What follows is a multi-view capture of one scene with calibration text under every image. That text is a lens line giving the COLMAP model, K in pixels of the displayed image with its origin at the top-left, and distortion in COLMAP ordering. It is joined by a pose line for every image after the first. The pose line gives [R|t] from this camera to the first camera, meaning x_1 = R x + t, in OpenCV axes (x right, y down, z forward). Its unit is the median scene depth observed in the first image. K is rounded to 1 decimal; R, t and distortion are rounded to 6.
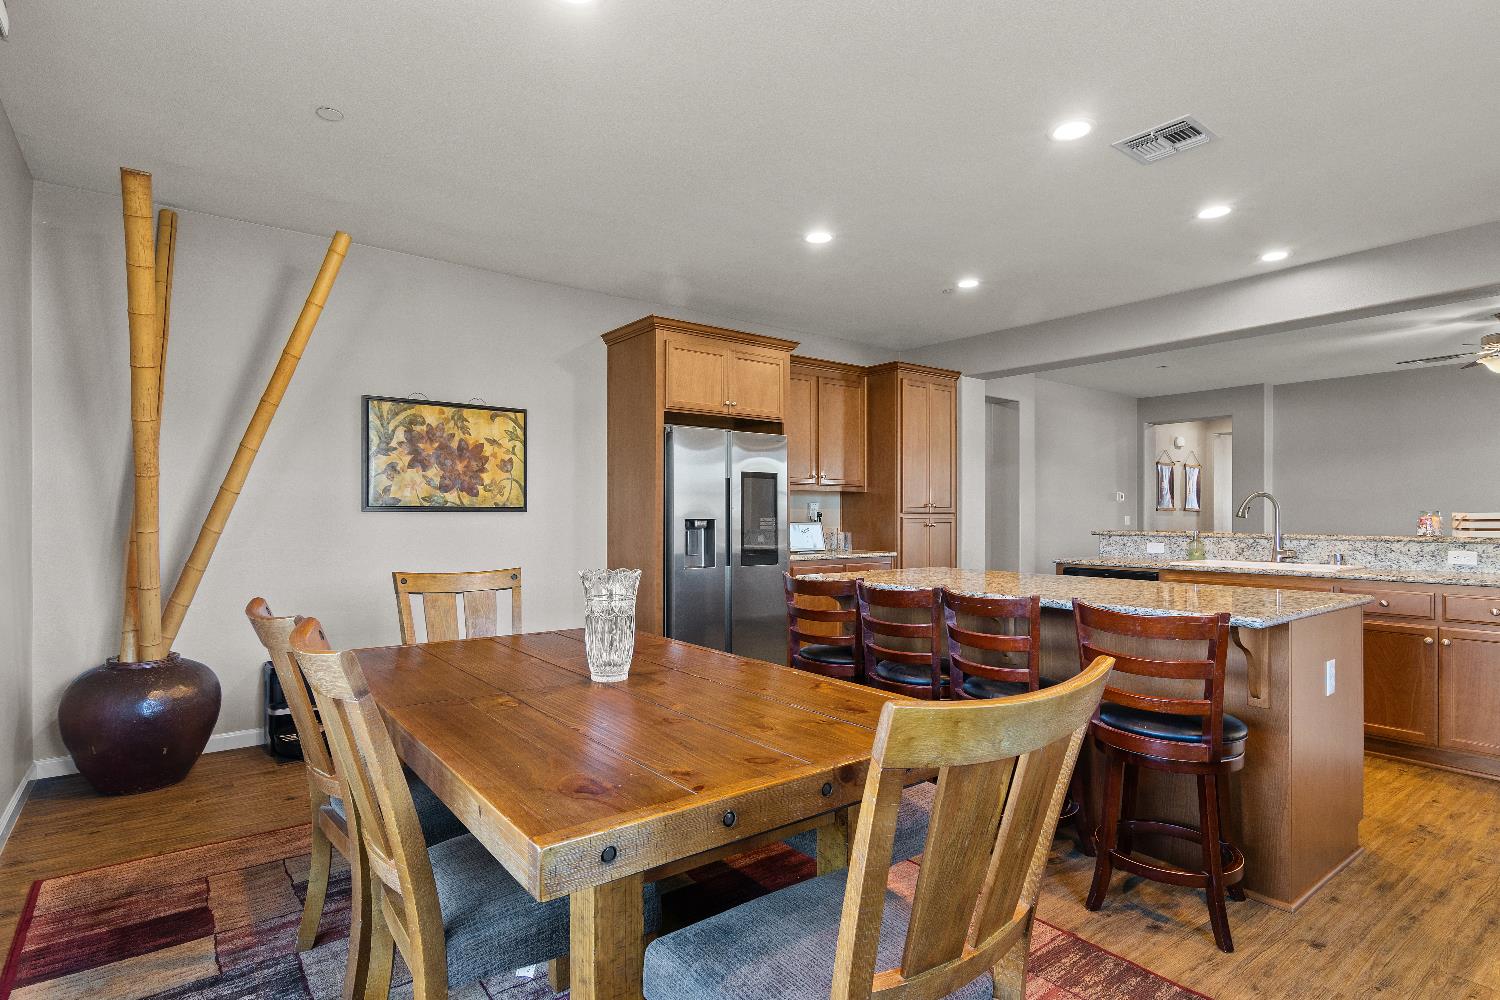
lens RADIAL K [[767.1, 0, 748.9], [0, 767.1, 516.7], [0, 0, 1]] dist [0.001941, 0.002398]
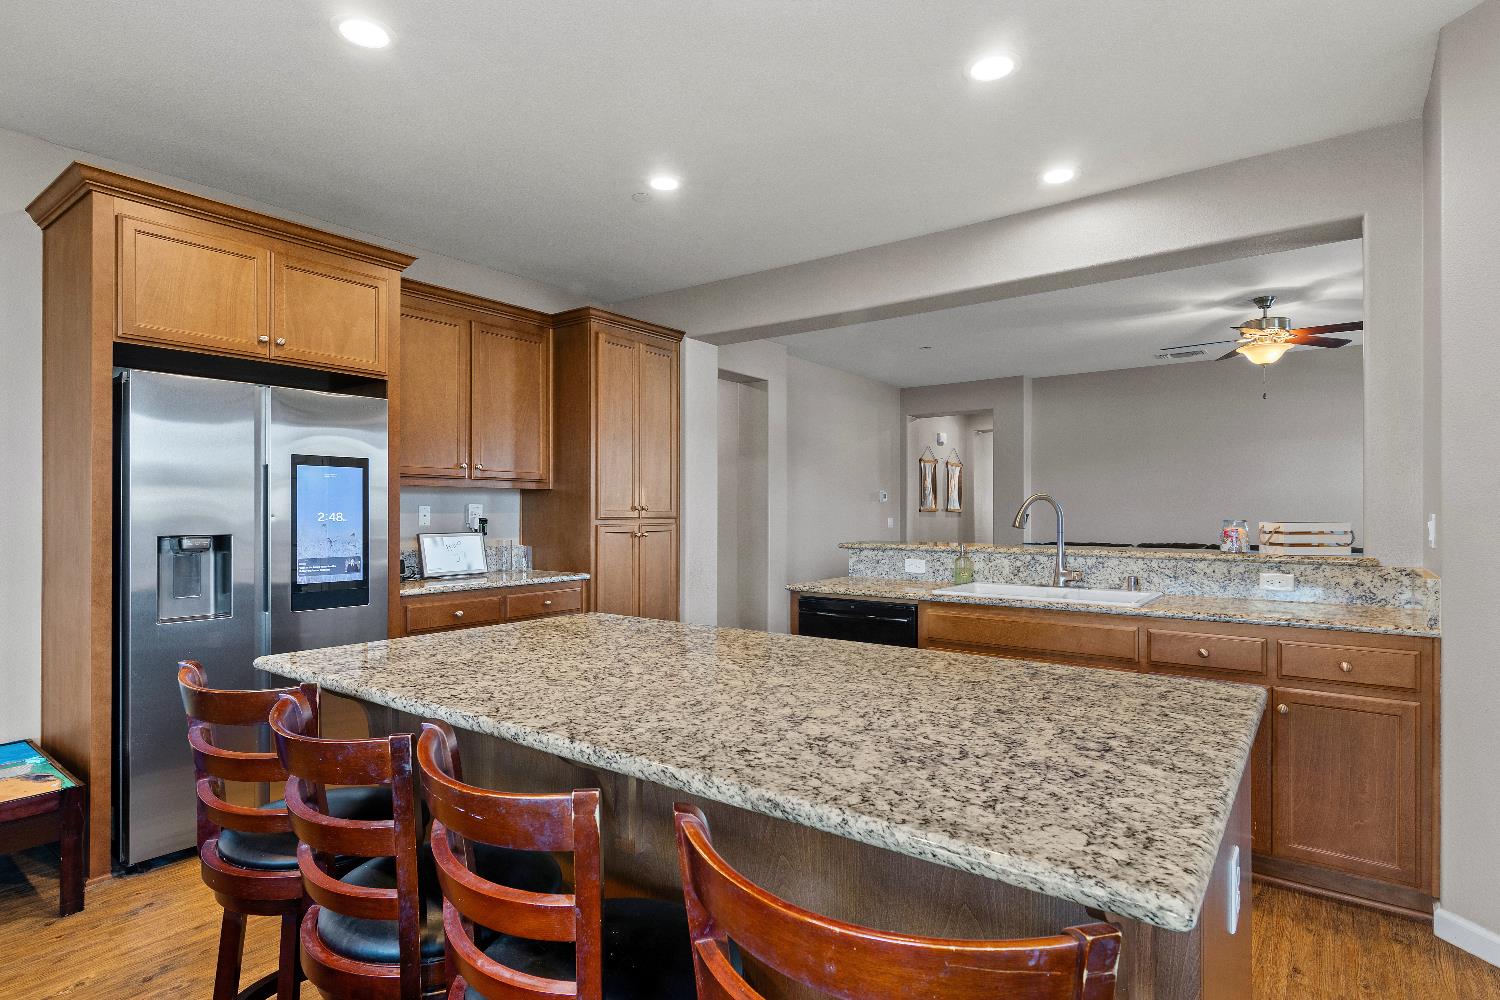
lens RADIAL K [[767.1, 0, 750.6], [0, 767.1, 519.1], [0, 0, 1]] dist [0.001941, 0.002398]
pose [[0.964303, -0.003480, 0.264780, 0.147905], [0.001368, 0.999966, 0.008158, -0.010473], [-0.264799, -0.007504, 0.964274, 0.267953]]
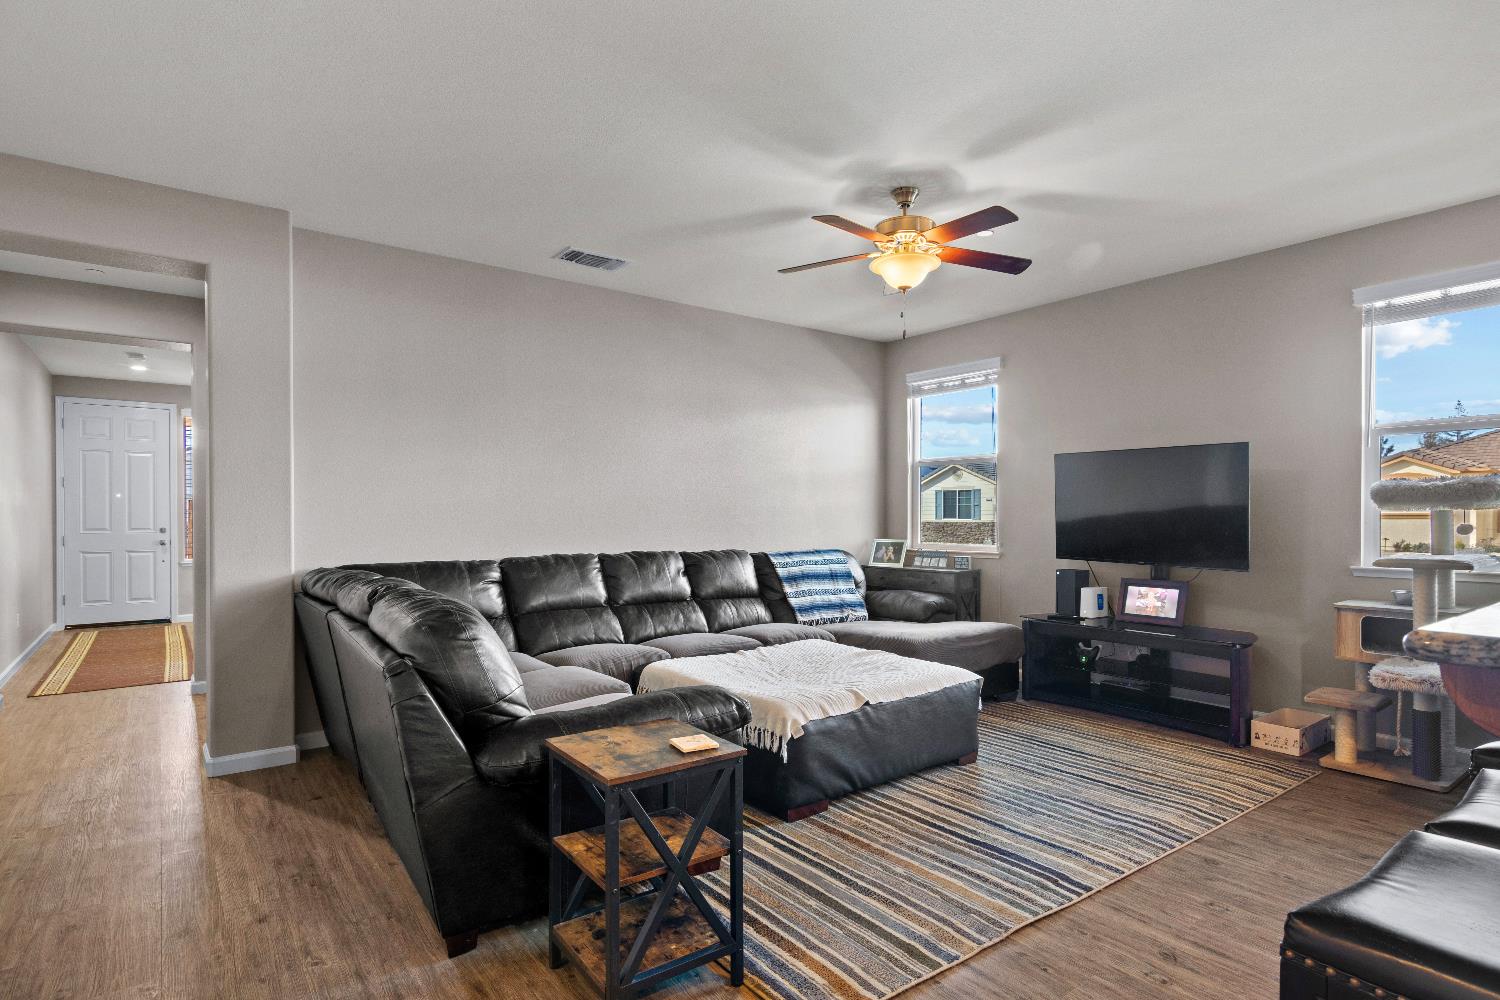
lens RADIAL K [[767.1, 0, 746.9], [0, 767.1, 514.3], [0, 0, 1]] dist [0.001941, 0.002398]
pose [[0.011818, 0.001620, 0.999929, 0.342041], [0.000714, 0.999998, -0.001629, -0.001924], [-0.999930, 0.000733, 0.011817, 1.057595]]
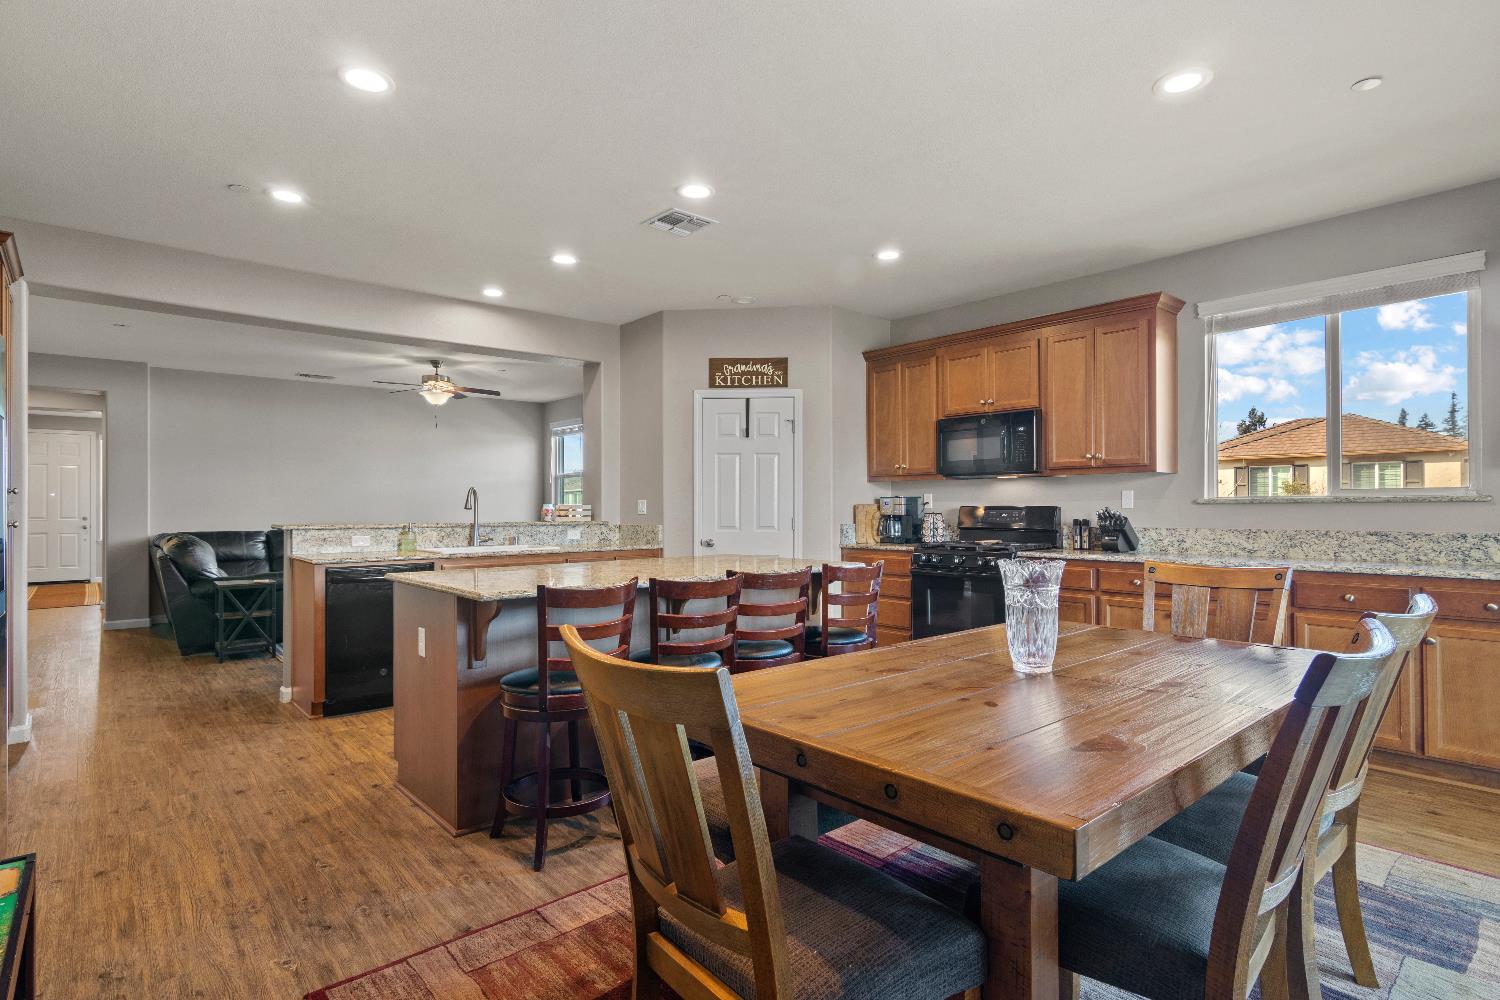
lens RADIAL K [[767.1, 0, 748.4], [0, 767.1, 497.9], [0, 0, 1]] dist [0.001941, 0.002398]
pose [[-0.047261, 0.012345, 0.998806, -0.387935], [0.004776, 0.999915, -0.012133, 0.000601], [-0.998871, 0.004196, -0.047315, 0.479673]]
